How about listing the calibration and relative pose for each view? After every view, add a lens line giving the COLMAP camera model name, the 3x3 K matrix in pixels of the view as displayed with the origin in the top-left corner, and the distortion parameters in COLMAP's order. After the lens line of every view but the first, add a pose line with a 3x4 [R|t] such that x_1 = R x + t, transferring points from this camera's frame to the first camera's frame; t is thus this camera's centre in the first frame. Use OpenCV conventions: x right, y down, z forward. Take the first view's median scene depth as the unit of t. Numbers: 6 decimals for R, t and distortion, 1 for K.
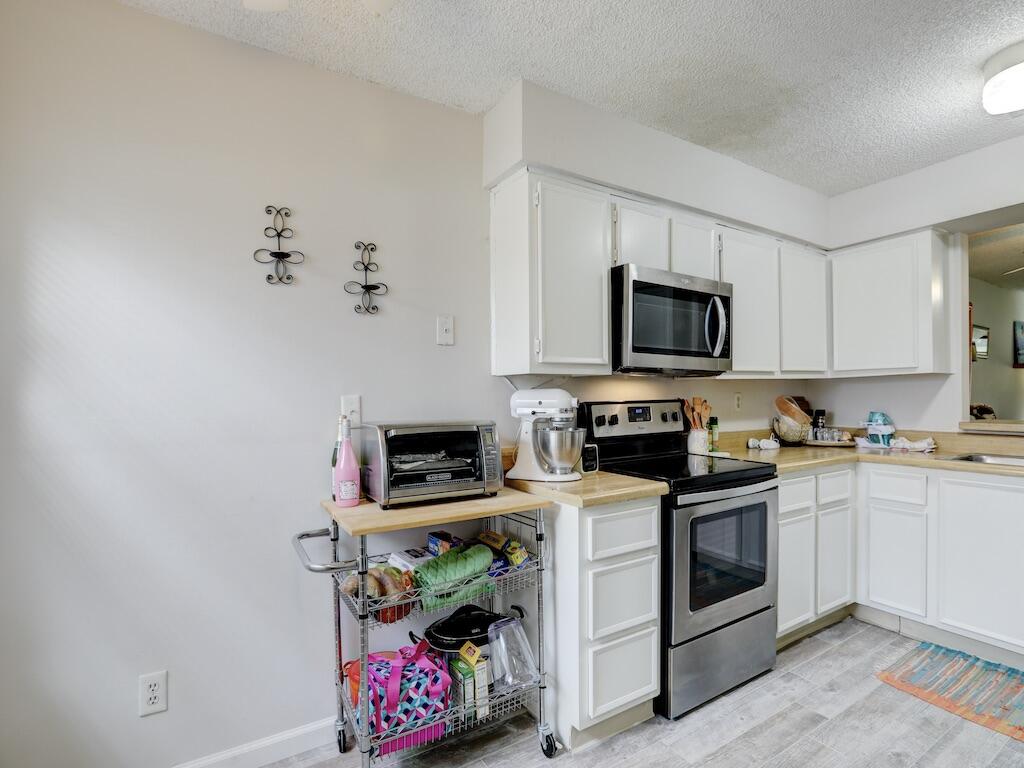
lens RADIAL K [[504.1, 0, 512.3], [0, 504.1, 405.8], [0, 0, 1]] dist [-0.045675, 0.015200]
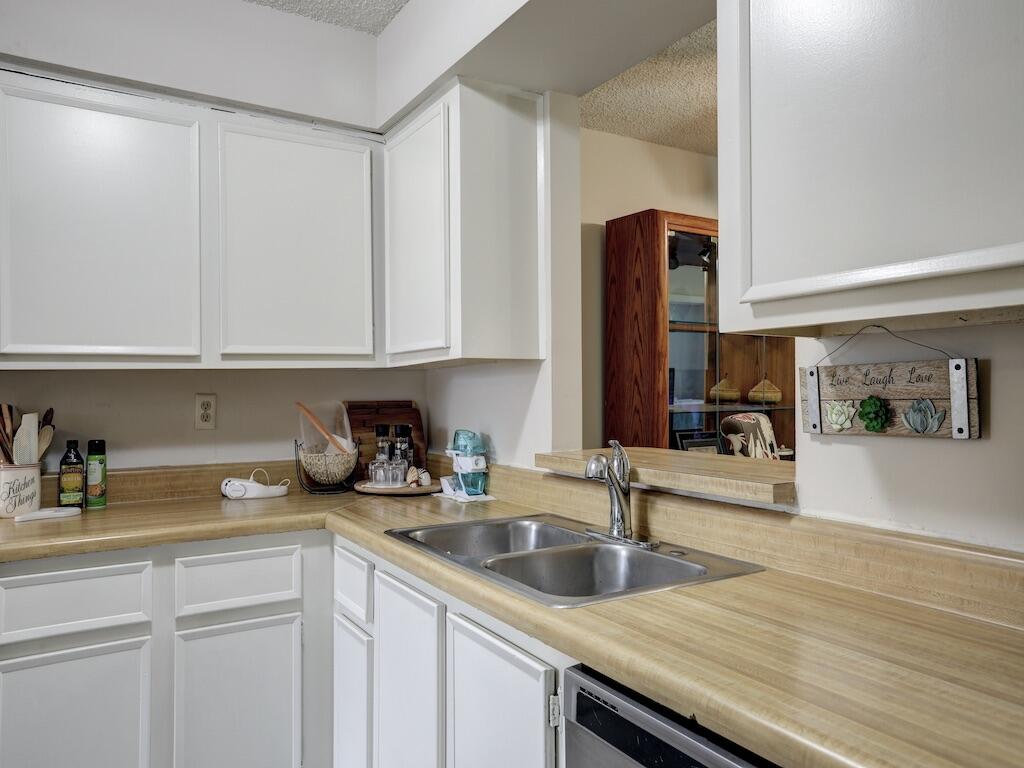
lens RADIAL K [[726.4, 0, 513.5], [0, 726.4, 385.4], [0, 0, 1]] dist [0.006924, 0.002372]
pose [[0.999974, 0.006961, 0.001874, 0.909053], [-0.006910, 0.999638, -0.025989, -0.019627], [-0.002054, 0.025975, 0.999660, 0.236936]]
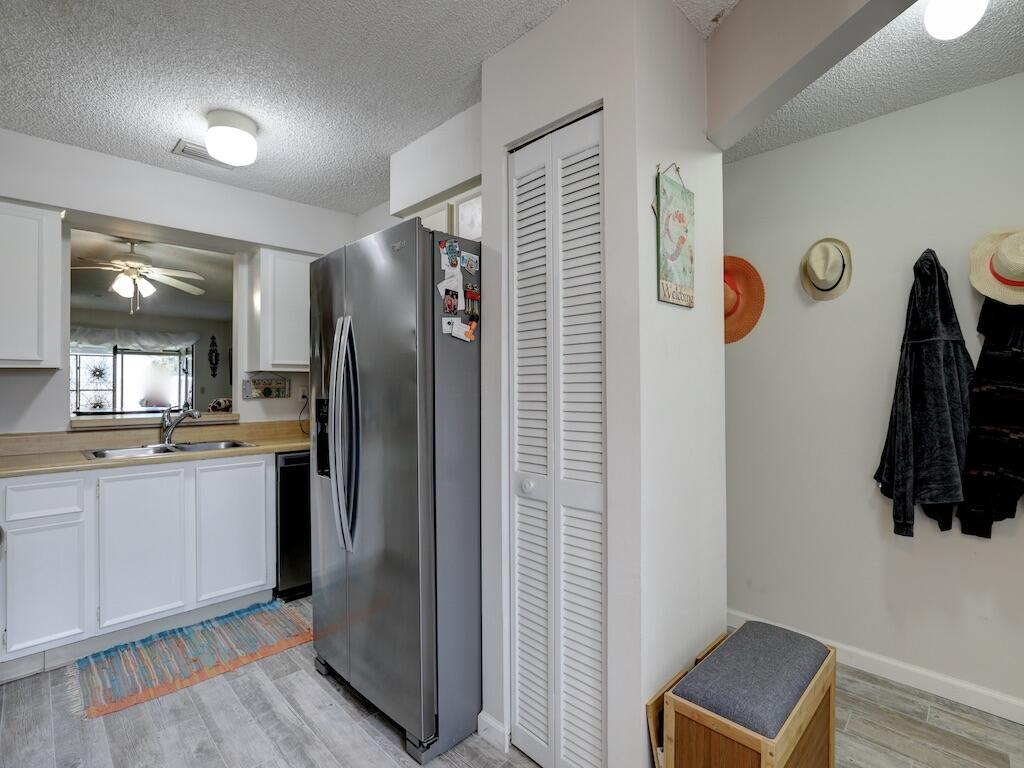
lens RADIAL K [[491.4, 0, 513.4], [0, 491.4, 385.8], [0, 0, 1]] dist [-0.058398, 0.024801]
pose [[-0.235707, 0.013039, 0.971737, -0.213209], [0.022514, 0.999715, -0.007953, -0.007541], [-0.971563, 0.020003, -0.235933, 0.388545]]
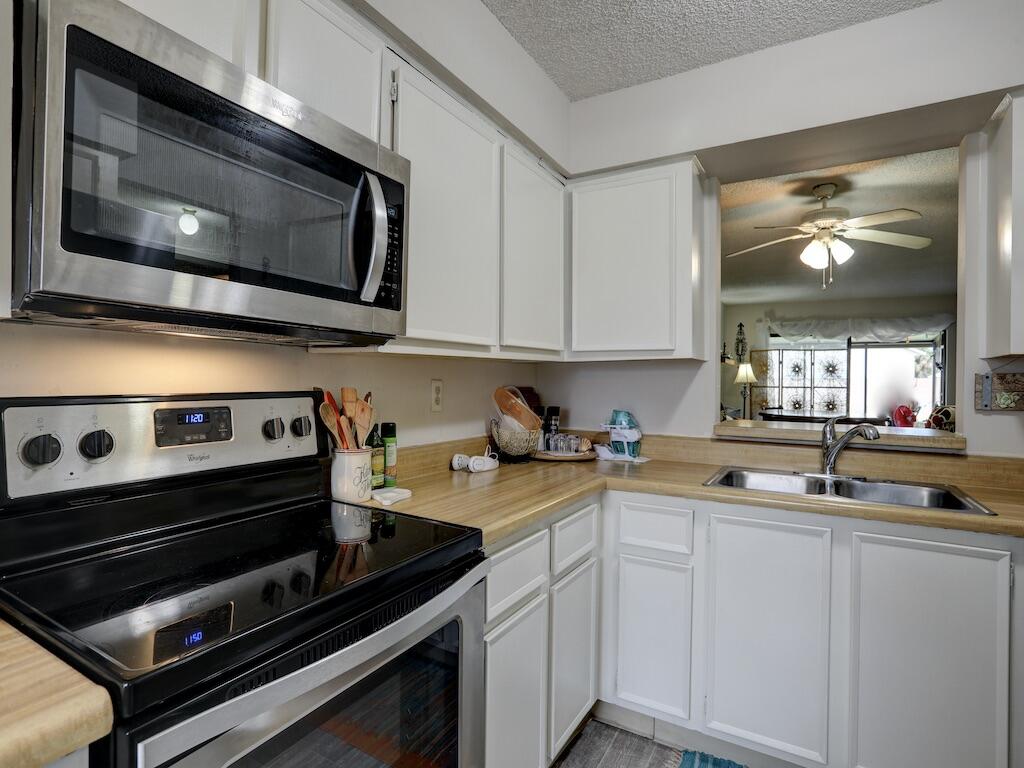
lens RADIAL K [[521.1, 0, 513.8], [0, 521.1, 378.8], [0, 0, 1]] dist [-0.023292, 0.001524]
pose [[0.880521, 0.024338, 0.473383, 0.267012], [-0.015087, 0.999614, -0.023331, -0.015972], [-0.473768, 0.013402, 0.880548, 0.454943]]
